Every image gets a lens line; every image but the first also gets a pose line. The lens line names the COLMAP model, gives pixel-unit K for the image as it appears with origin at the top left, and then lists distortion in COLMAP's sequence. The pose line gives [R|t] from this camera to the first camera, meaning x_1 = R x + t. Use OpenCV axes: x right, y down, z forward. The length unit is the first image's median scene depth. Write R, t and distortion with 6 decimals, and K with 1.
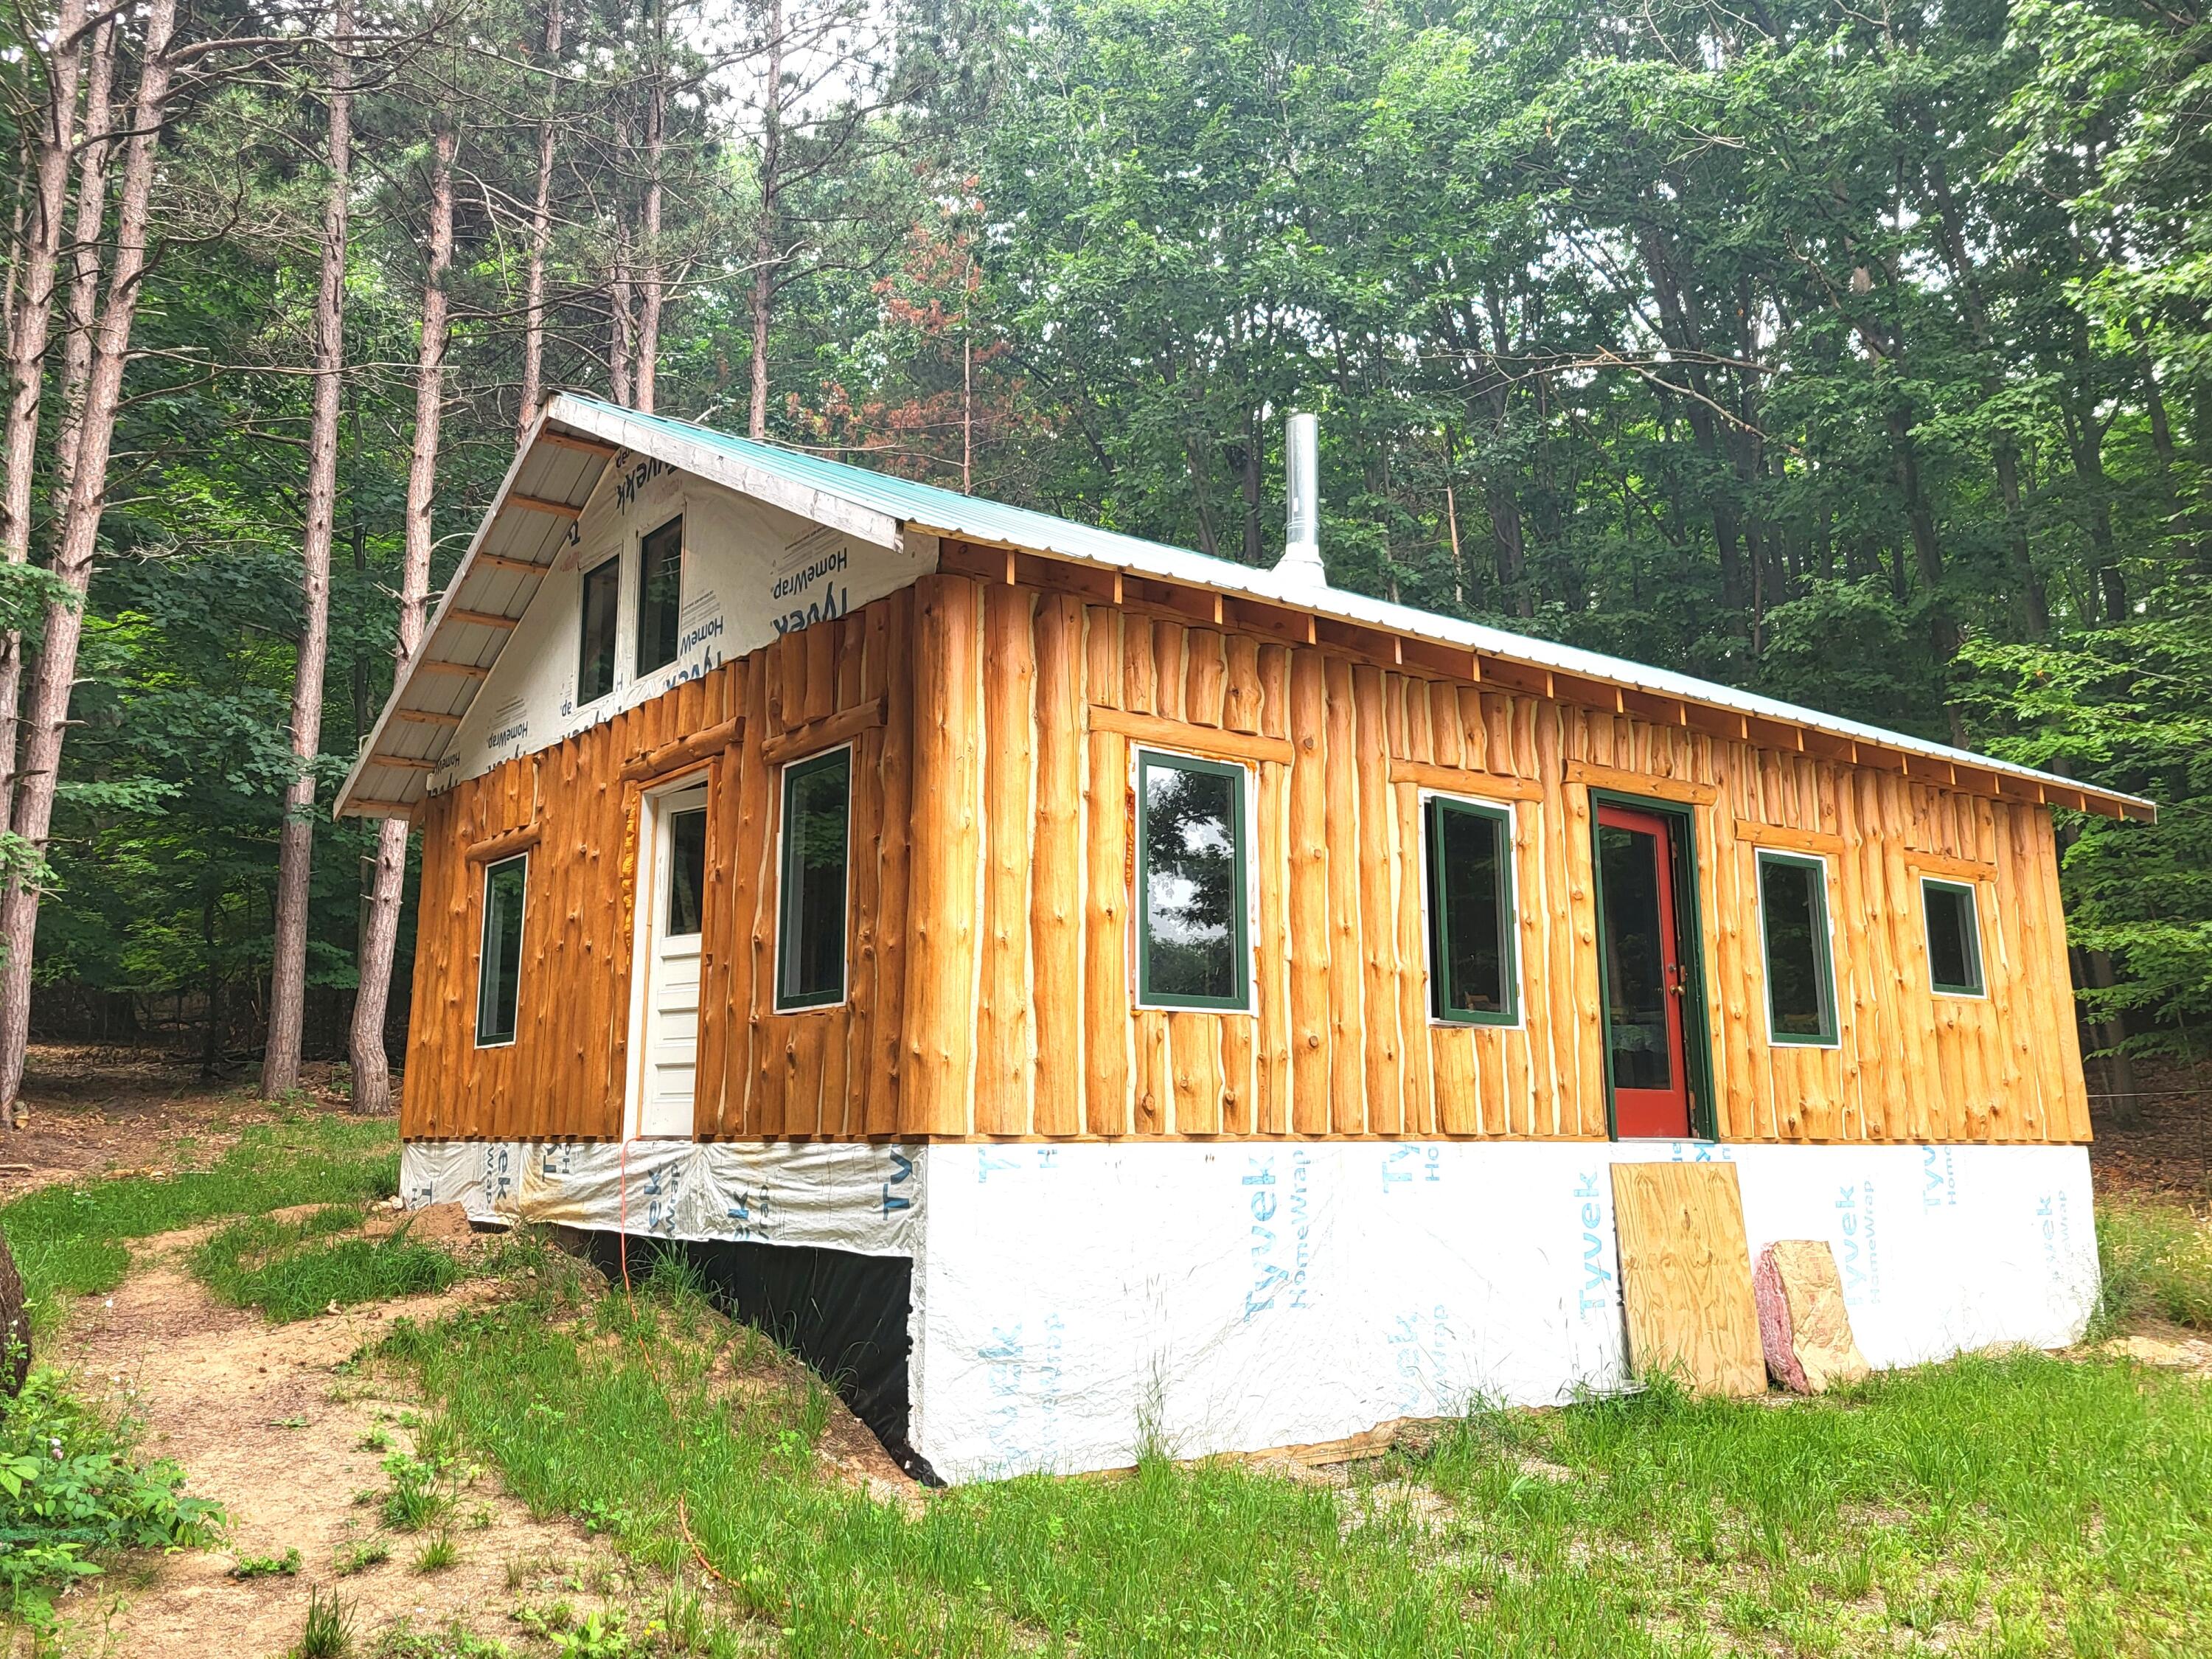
lens RADIAL K [[1684.1, 0, 1106.0], [0, 1684.1, 818.3], [0, 0, 1]] dist [0.048743, -0.021203]
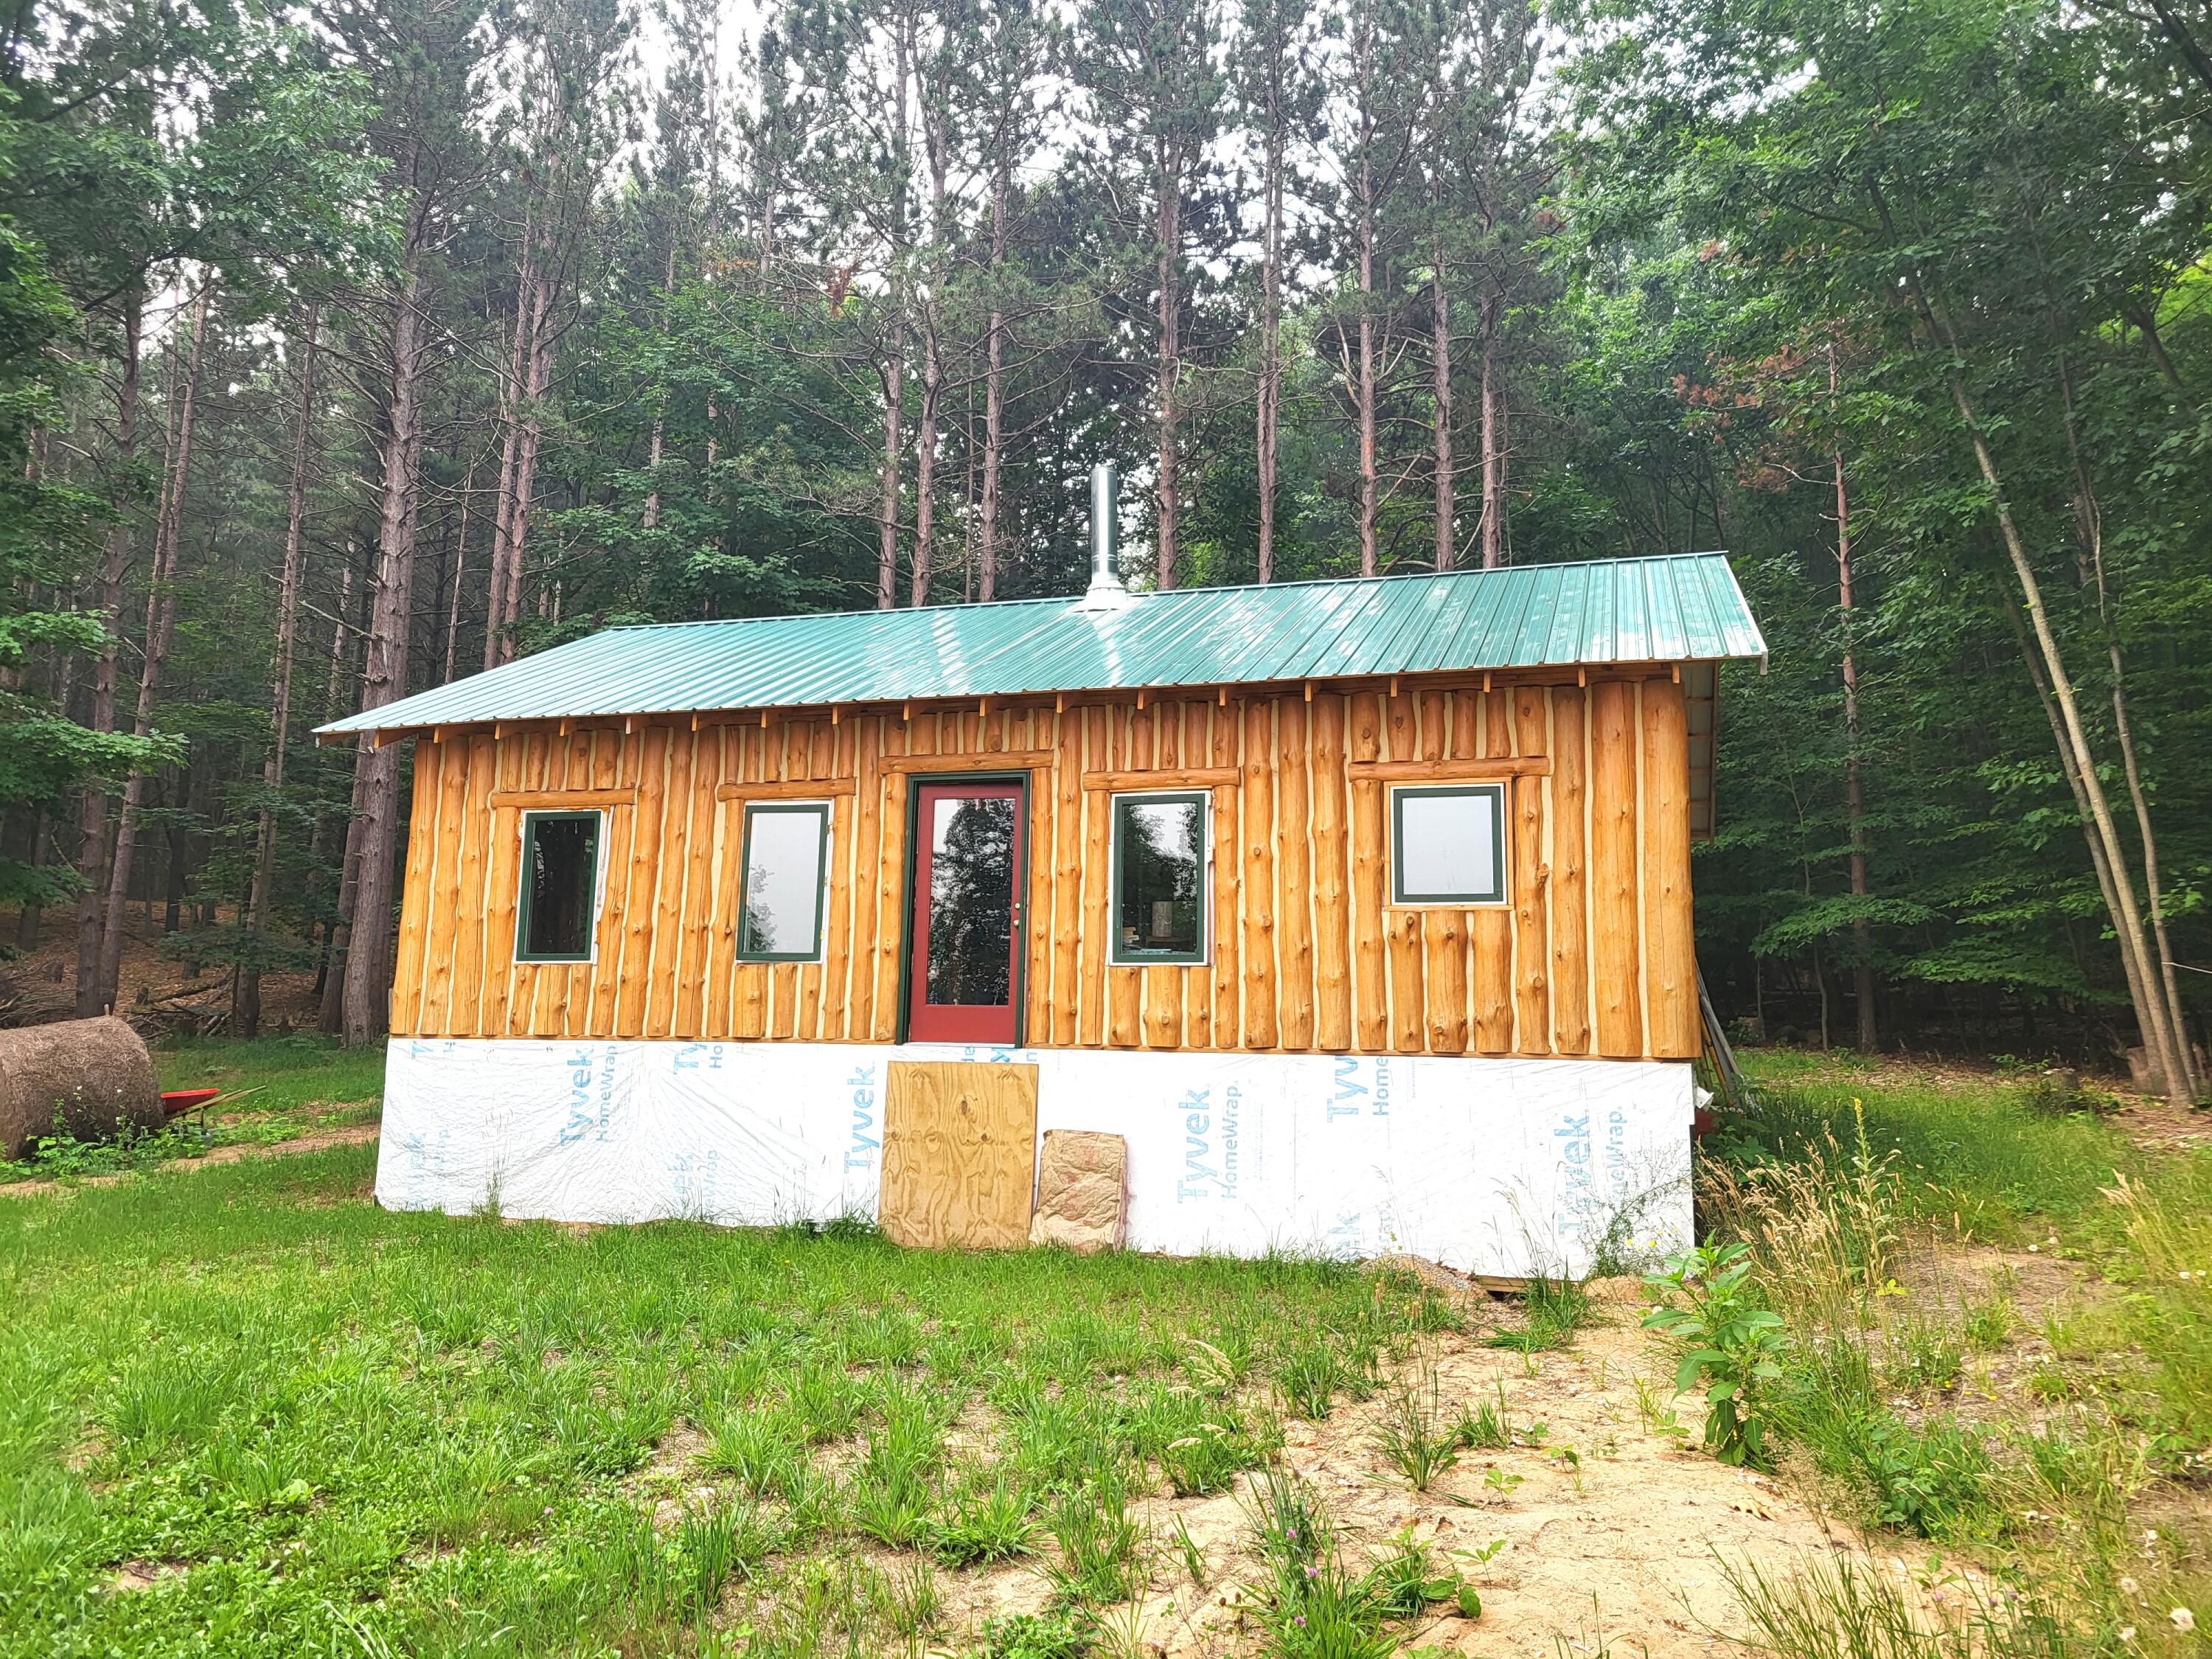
lens RADIAL K [[1684.1, 0, 1102.5], [0, 1684.1, 831.8], [0, 0, 1]] dist [0.048743, -0.021203]
pose [[0.591642, -0.111965, -0.798388, 1.689754], [0.121167, 0.991410, -0.049244, 0.129743], [0.797043, -0.067604, 0.600126, 0.416836]]
